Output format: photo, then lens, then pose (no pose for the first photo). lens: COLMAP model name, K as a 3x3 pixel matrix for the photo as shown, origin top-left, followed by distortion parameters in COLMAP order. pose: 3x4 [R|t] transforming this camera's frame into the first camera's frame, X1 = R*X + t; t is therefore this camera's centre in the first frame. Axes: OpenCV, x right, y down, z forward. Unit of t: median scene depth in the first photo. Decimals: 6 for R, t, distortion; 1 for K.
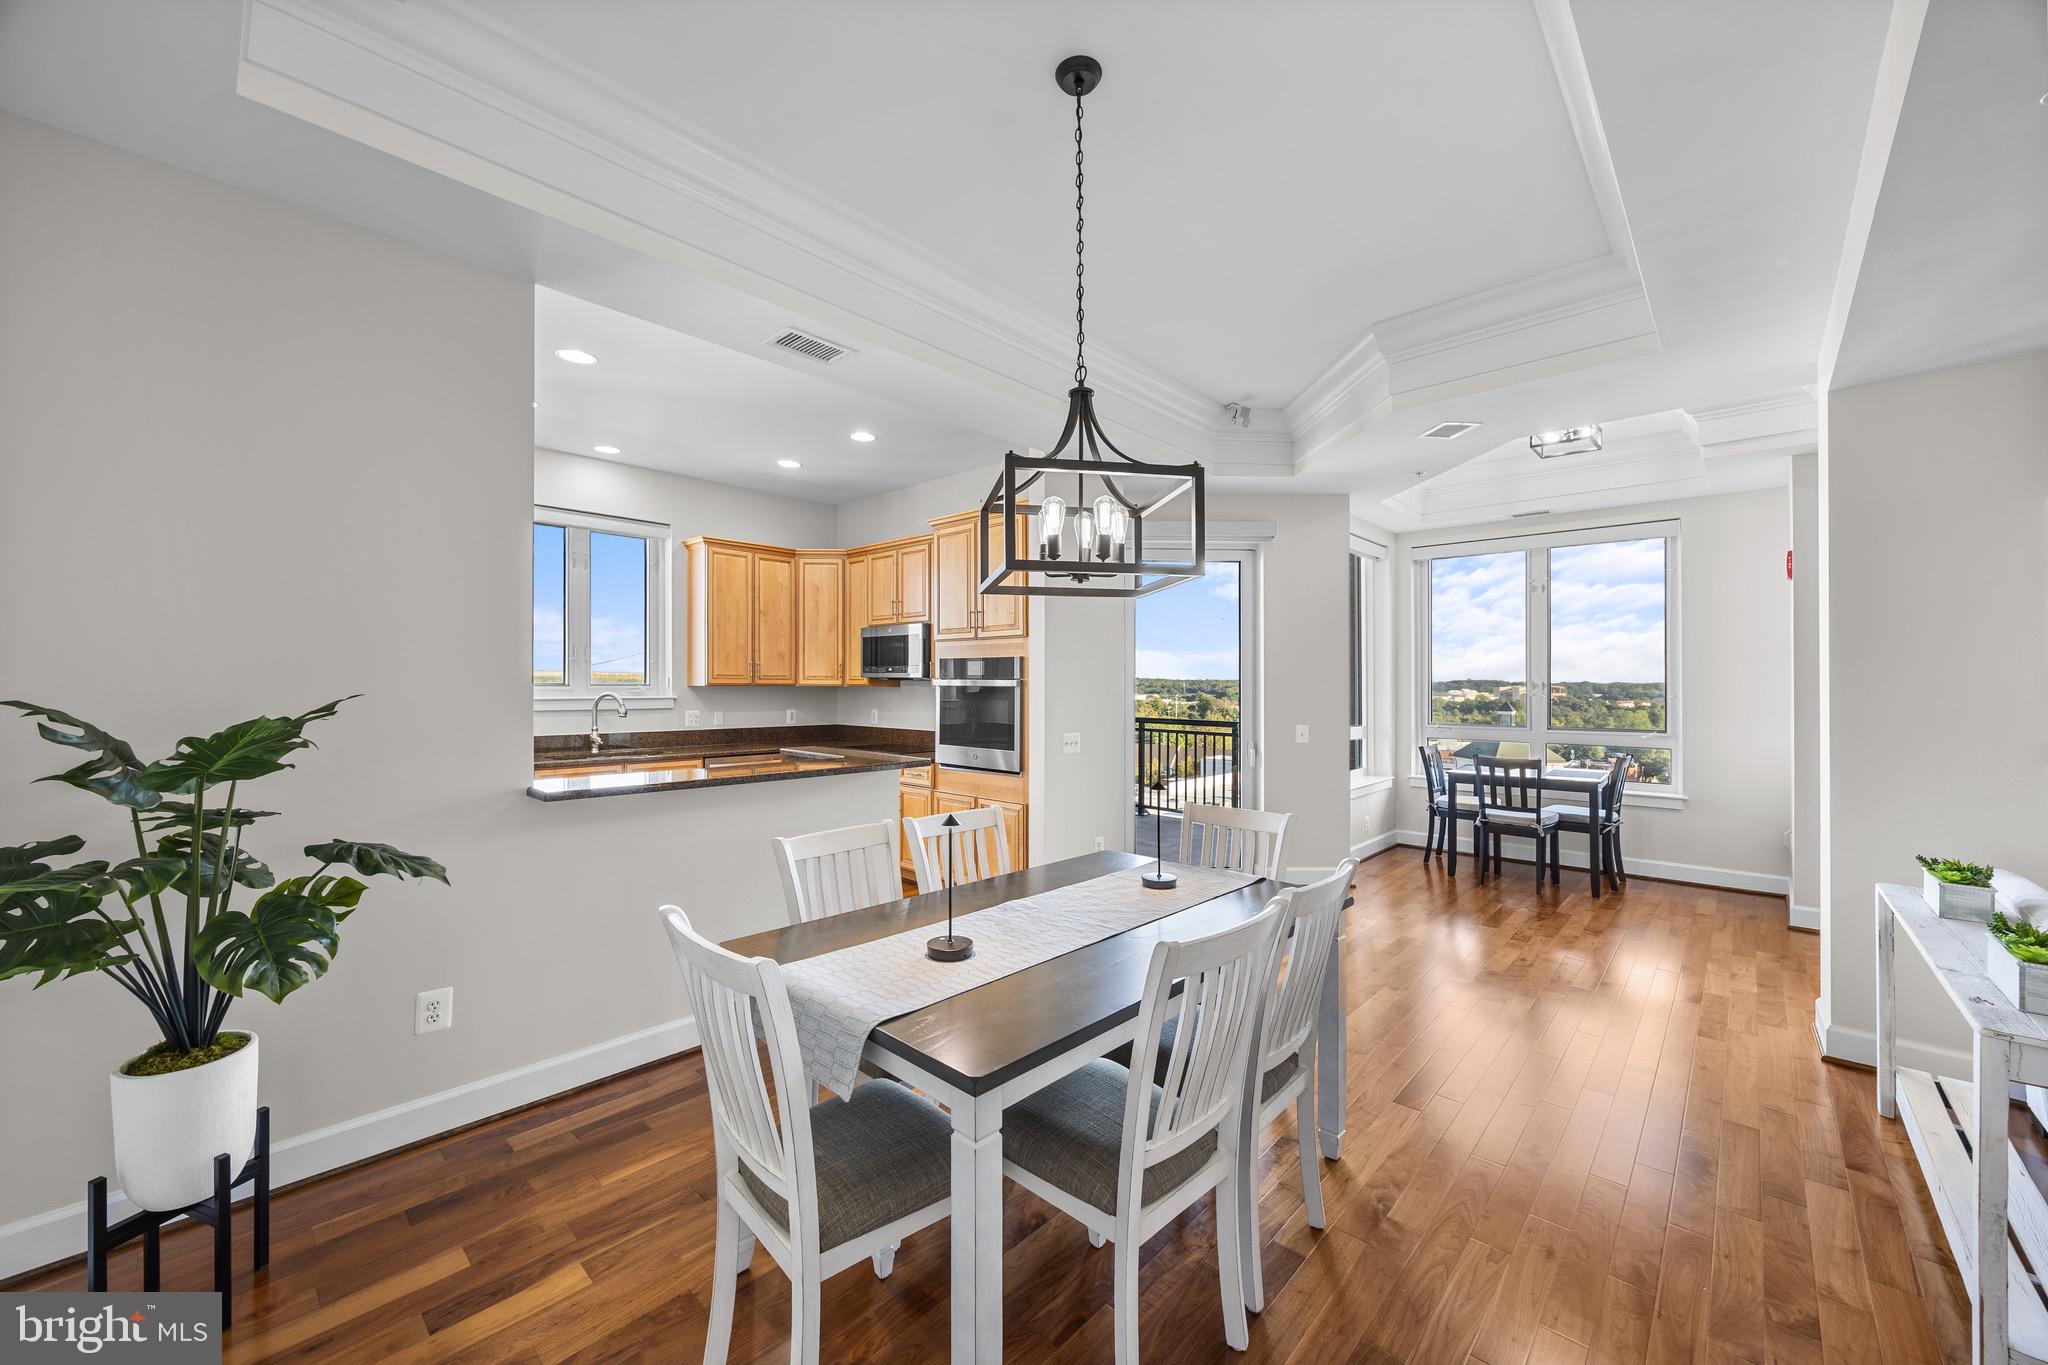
lens RADIAL K [[789.9, 0, 1009.6], [0, 789.9, 674.8], [0, 0, 1]] dist [0.000468, -0.000429]
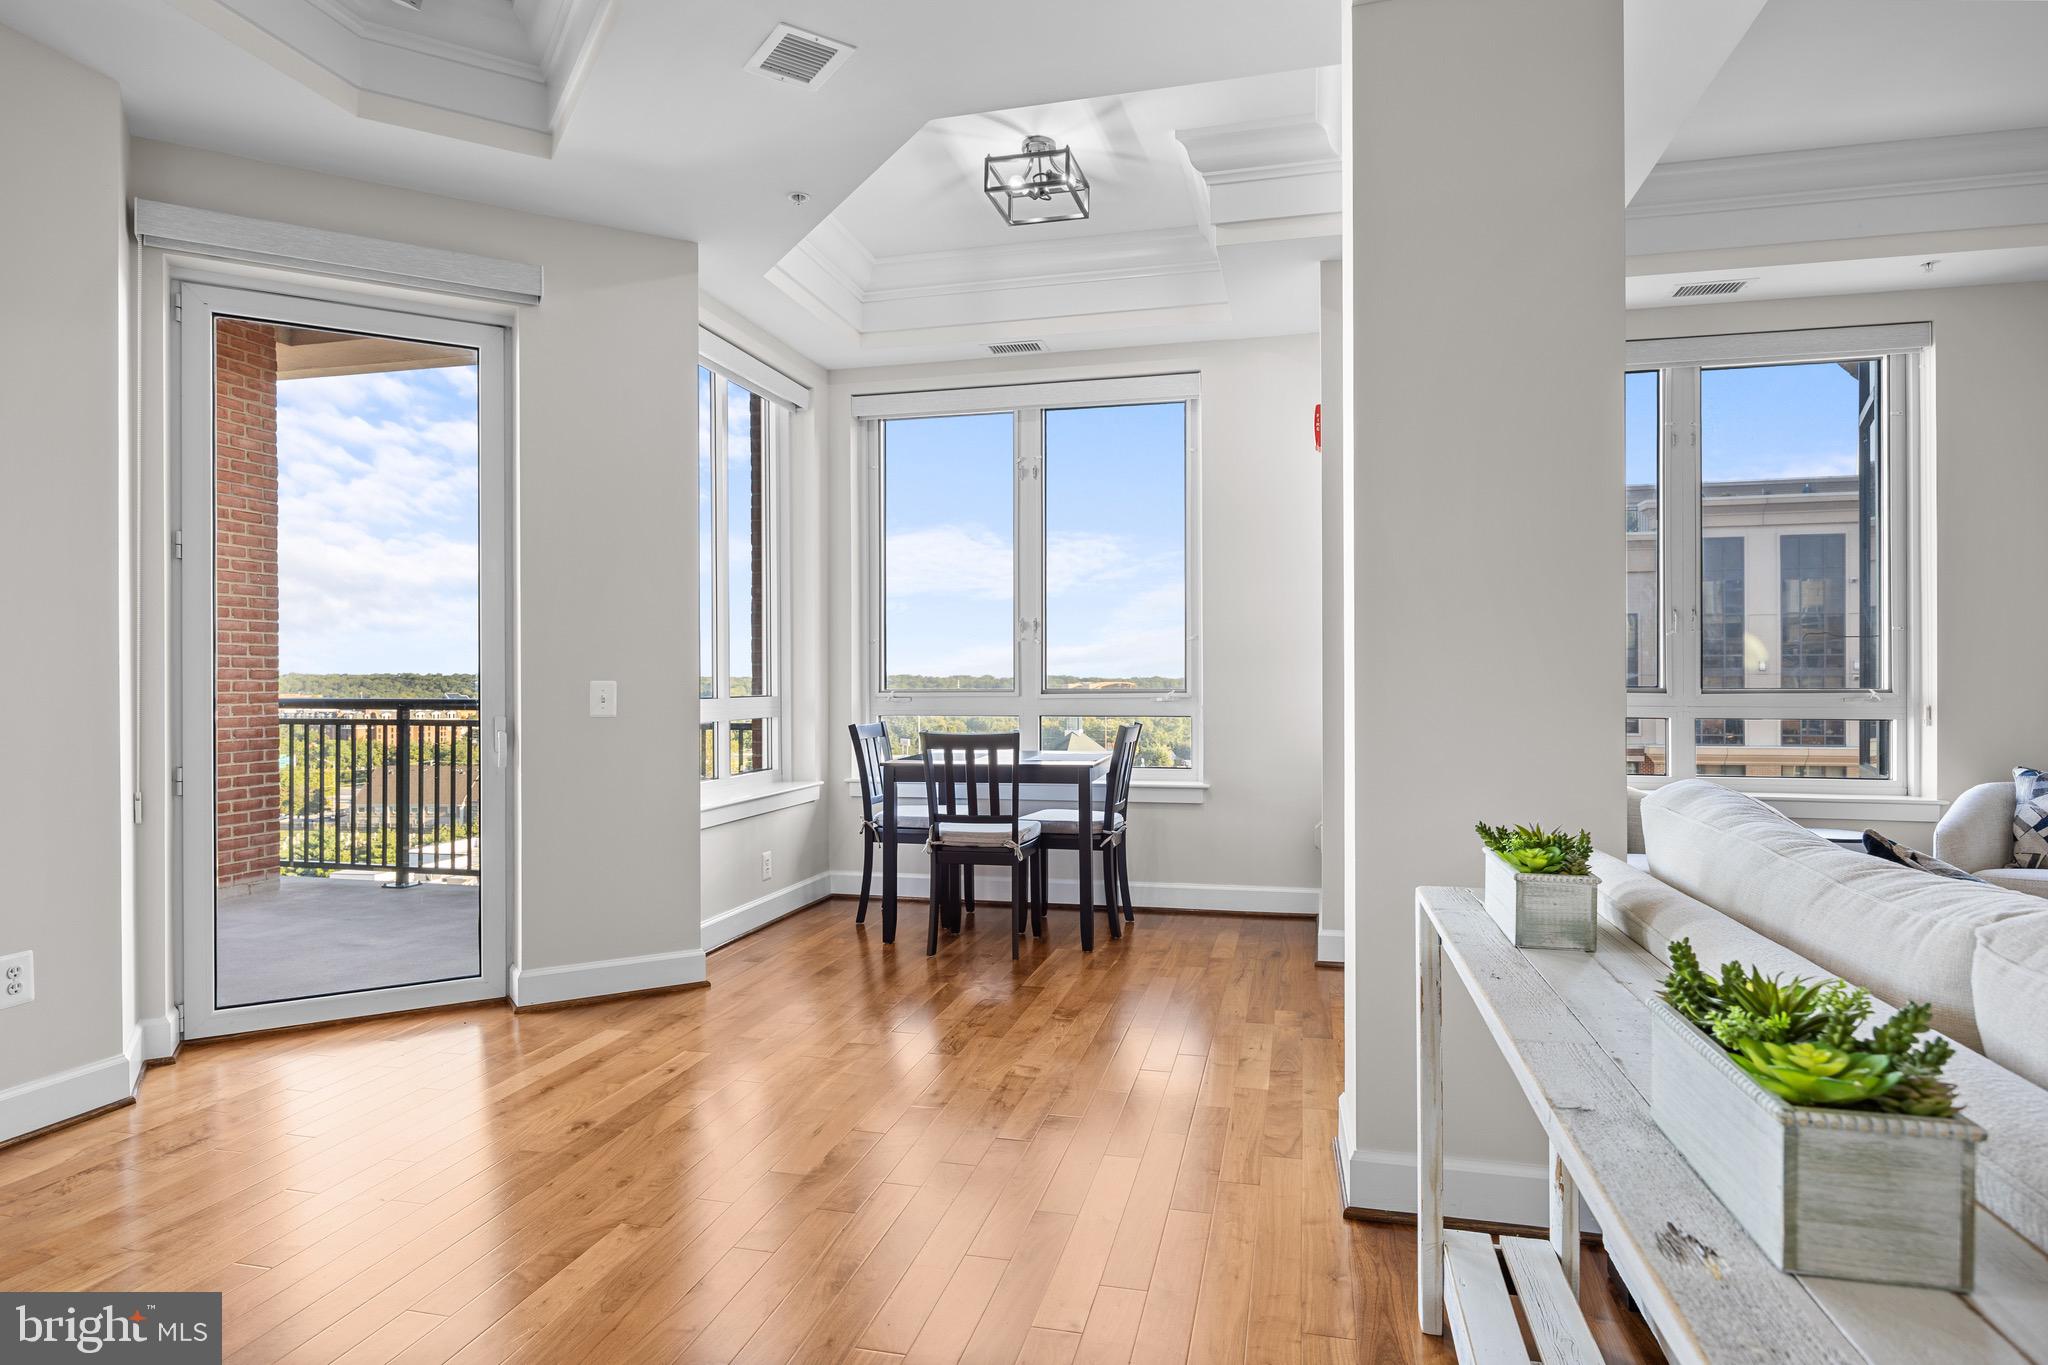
lens RADIAL K [[1152.0, 0, 1006.2], [0, 1152.0, 688.1], [0, 0, 1]] dist [0.003217, 0.000510]
pose [[0.877852, -0.011305, 0.478799, 0.248080], [0.004829, 0.999879, 0.014754, 0.059849], [-0.478908, -0.010640, 0.877800, 0.231416]]
